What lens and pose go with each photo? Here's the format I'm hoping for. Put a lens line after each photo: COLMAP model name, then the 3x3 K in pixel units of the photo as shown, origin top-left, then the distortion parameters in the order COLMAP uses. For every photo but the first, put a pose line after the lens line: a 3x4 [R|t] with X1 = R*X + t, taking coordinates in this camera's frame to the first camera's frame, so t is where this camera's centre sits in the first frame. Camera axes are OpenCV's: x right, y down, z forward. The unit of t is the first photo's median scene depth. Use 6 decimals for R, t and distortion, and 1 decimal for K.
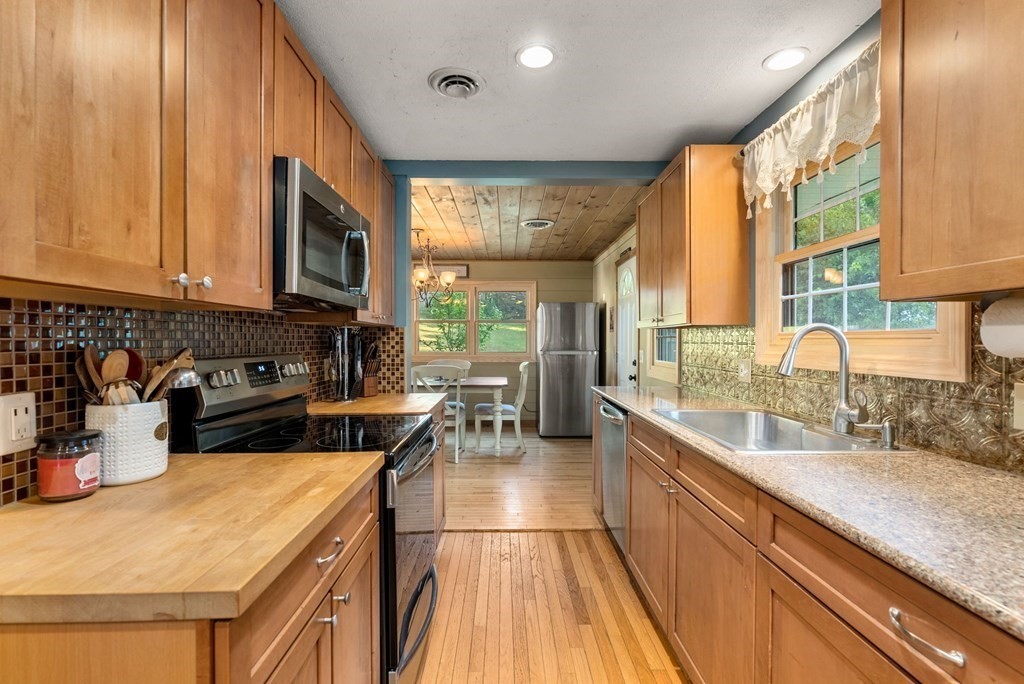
lens RADIAL K [[476.7, 0, 511.7], [0, 476.7, 347.4], [0, 0, 1]] dist [-0.000643, 0.000377]
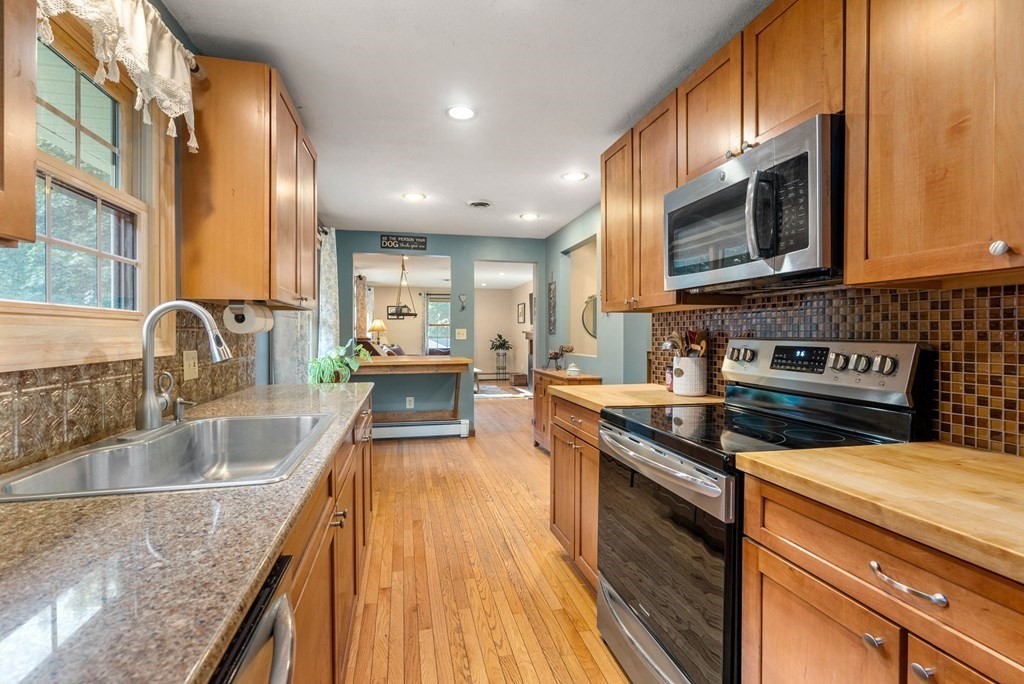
lens RADIAL K [[482.6, 0, 512.0], [0, 482.6, 342.0], [0, 0, 1]] dist [-0.003739, -0.000134]
pose [[-0.979041, 0.003798, -0.203630, 0.216907], [-0.001918, 0.999610, 0.027863, -0.003595], [0.203656, 0.027670, -0.978651, 1.886358]]
